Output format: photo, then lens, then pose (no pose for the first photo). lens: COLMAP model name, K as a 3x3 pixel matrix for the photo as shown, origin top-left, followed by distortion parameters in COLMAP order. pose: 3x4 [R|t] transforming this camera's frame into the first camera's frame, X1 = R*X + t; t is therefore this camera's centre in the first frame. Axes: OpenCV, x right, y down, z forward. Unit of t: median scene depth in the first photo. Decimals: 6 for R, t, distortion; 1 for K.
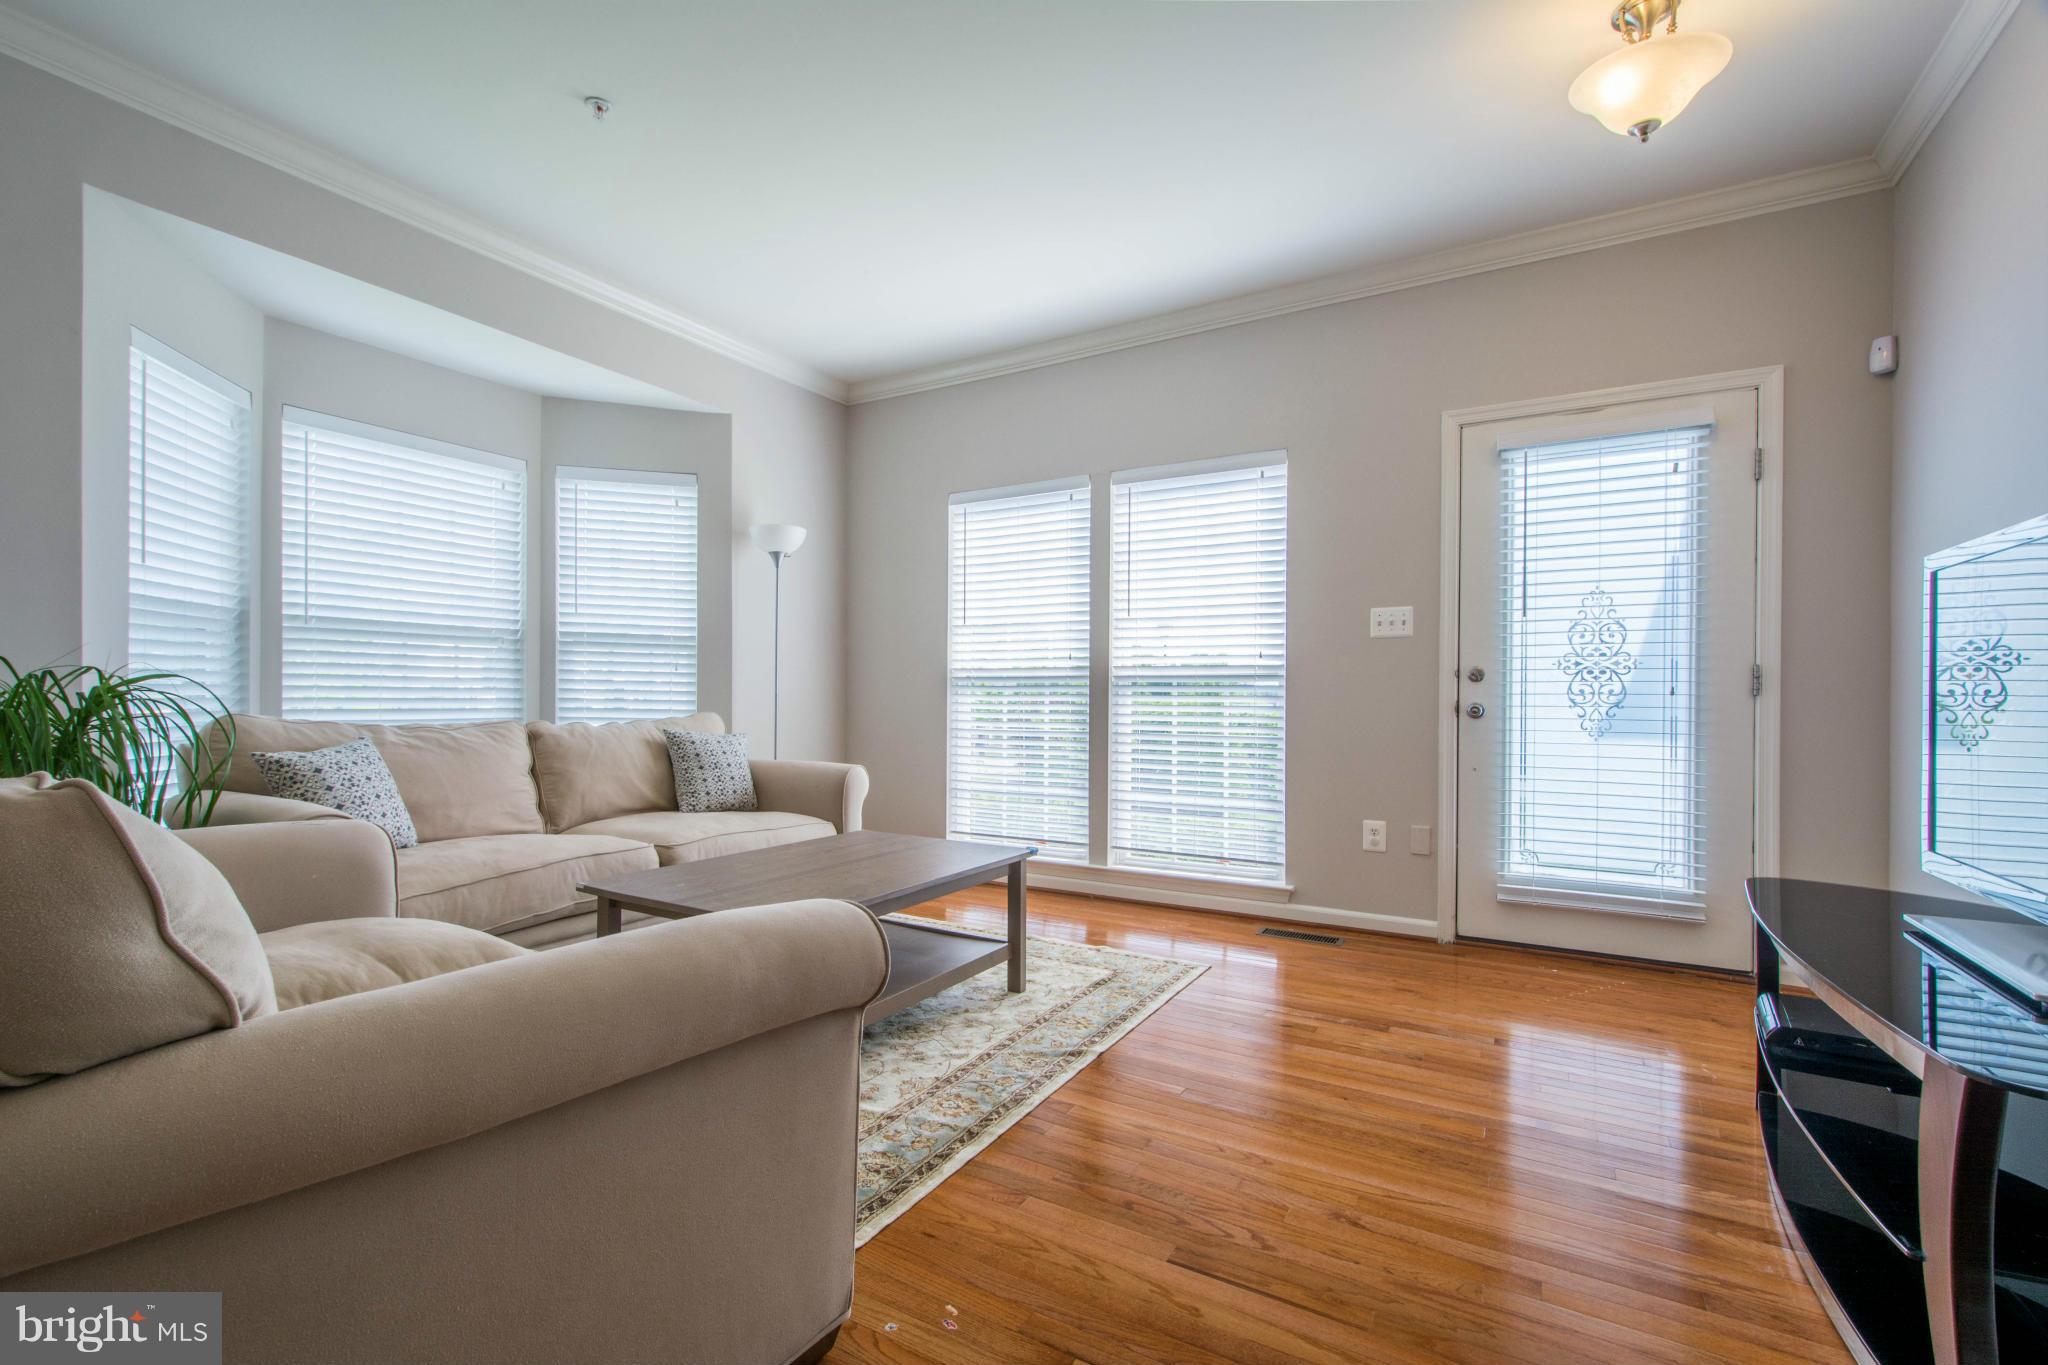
lens RADIAL K [[905.8, 0, 1012.6], [0, 905.8, 709.6], [0, 0, 1]] dist [0.003738, 0.000343]
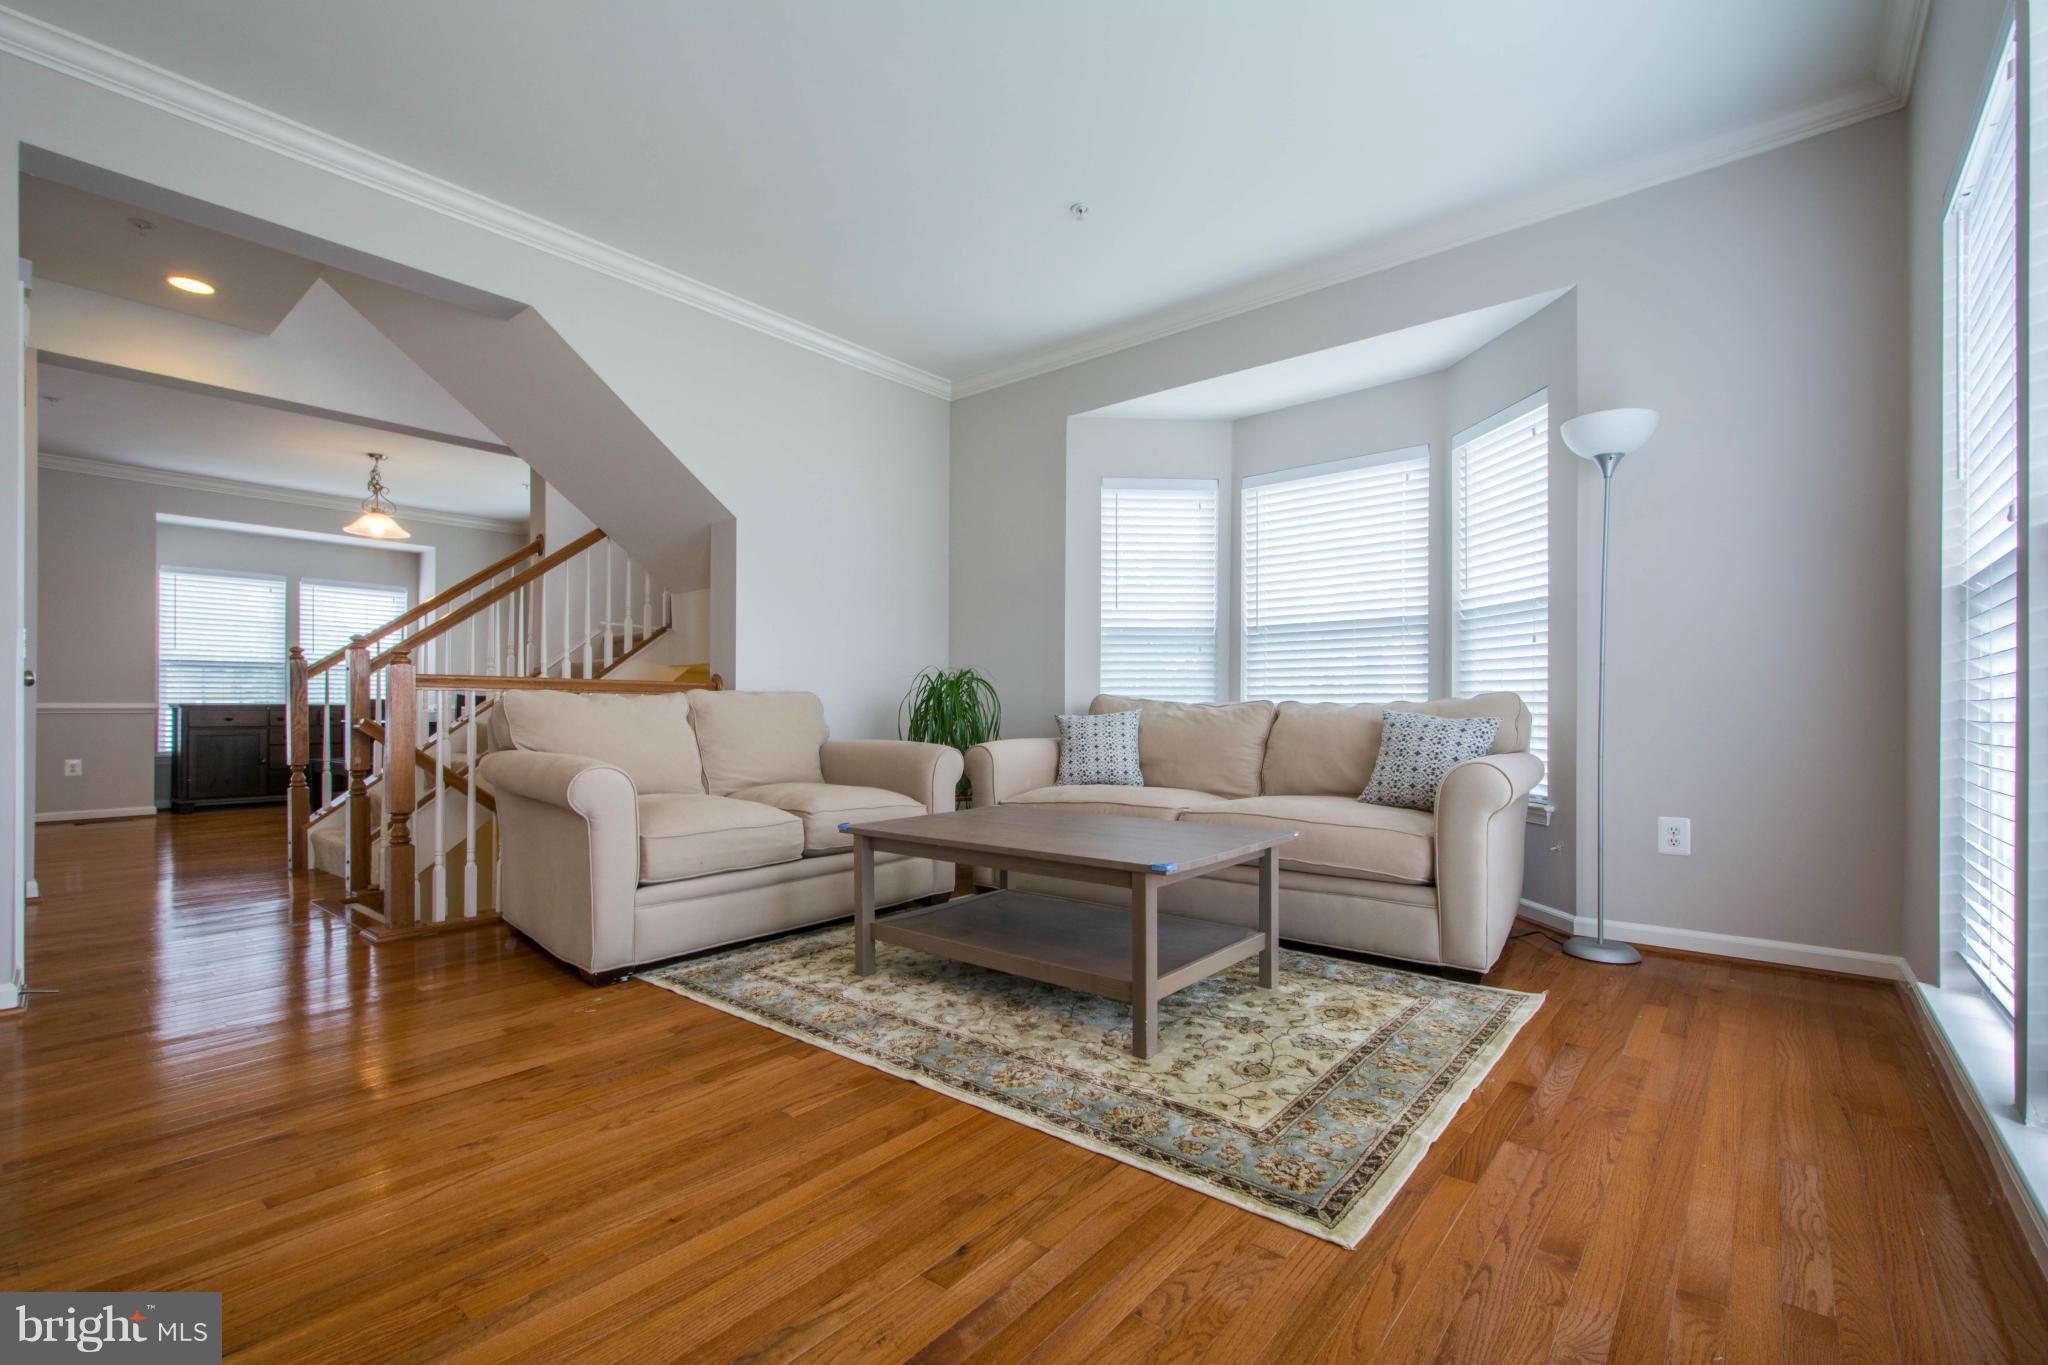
lens RADIAL K [[905.8, 0, 1012.6], [0, 905.8, 709.6], [0, 0, 1]] dist [0.003738, 0.000343]
pose [[-0.162309, -0.006283, -0.986720, 0.683880], [-0.016195, 0.999862, -0.003702, 0.036491], [0.986607, 0.015379, -0.162389, 0.936866]]
